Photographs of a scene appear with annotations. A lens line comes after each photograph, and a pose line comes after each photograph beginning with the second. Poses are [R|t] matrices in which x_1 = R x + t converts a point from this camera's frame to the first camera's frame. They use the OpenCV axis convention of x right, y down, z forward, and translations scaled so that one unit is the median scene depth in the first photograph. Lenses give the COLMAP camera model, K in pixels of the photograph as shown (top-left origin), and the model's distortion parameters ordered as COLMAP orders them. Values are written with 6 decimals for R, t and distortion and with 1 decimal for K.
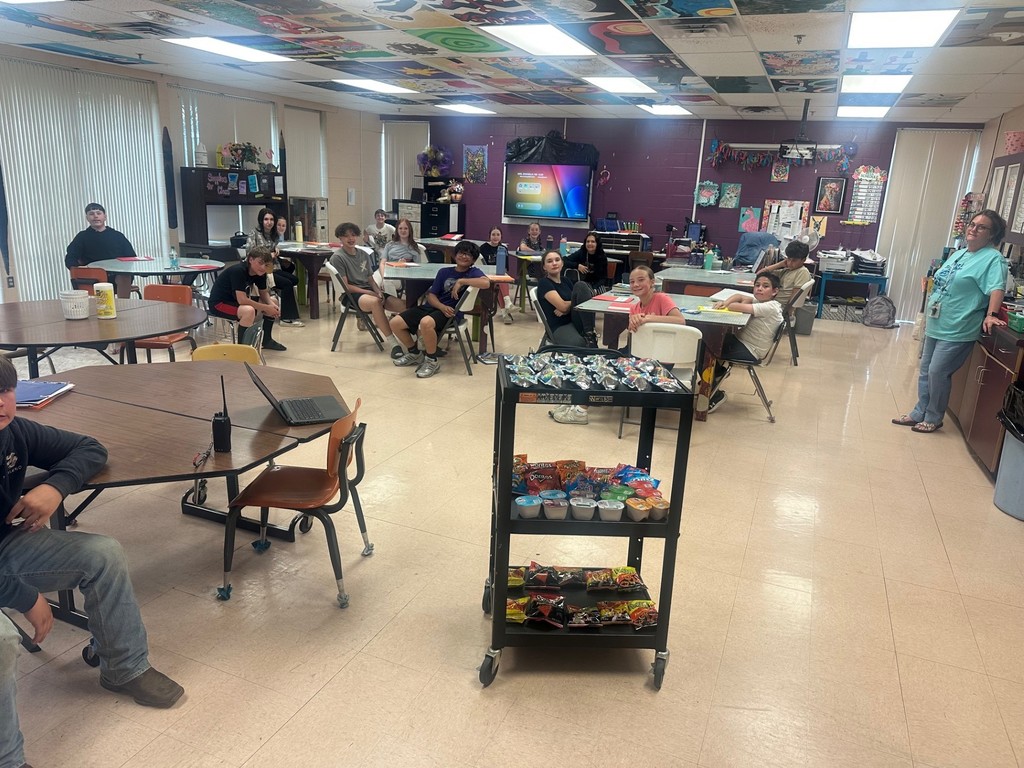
lens RADIAL K [[745.0, 0, 504.3], [0, 745.0, 387.5], [0, 0, 1]] dist [0.034399, -0.036057]
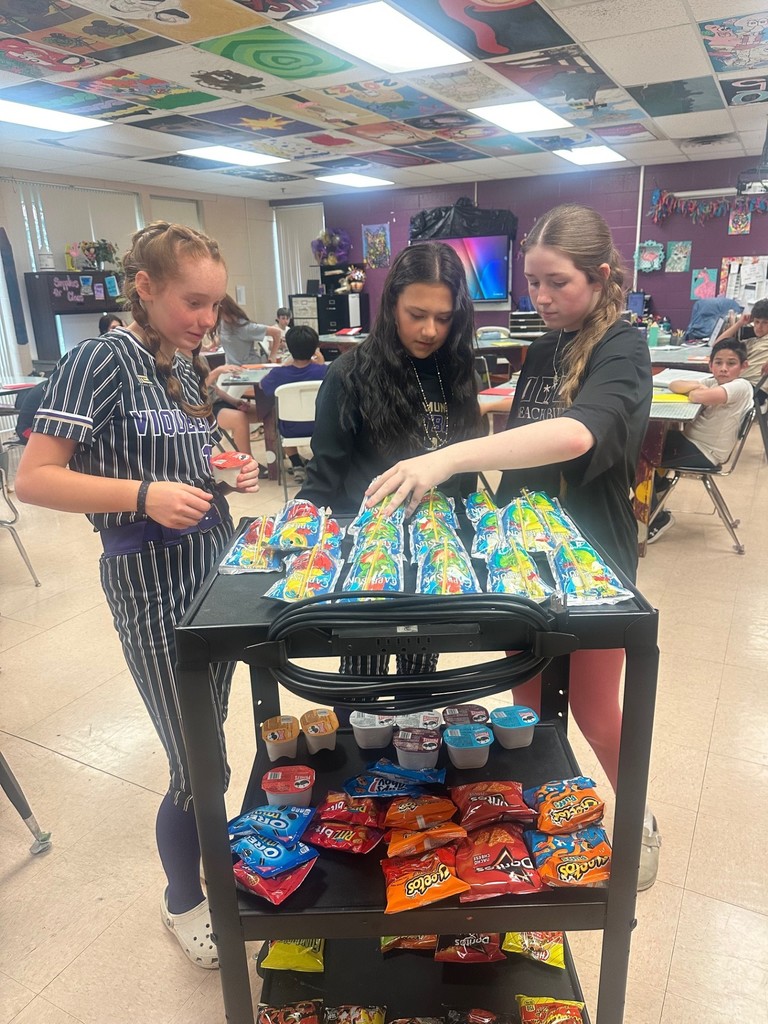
lens RADIAL K [[745.0, 0, 390.7], [0, 745.0, 510.8], [0, 0, 1]] dist [0.034399, -0.036057]
pose [[0.994029, -0.052654, -0.095569, 0.055500], [0.055665, 0.998025, 0.029119, -0.018300], [0.093847, -0.034264, 0.994997, 0.148702]]
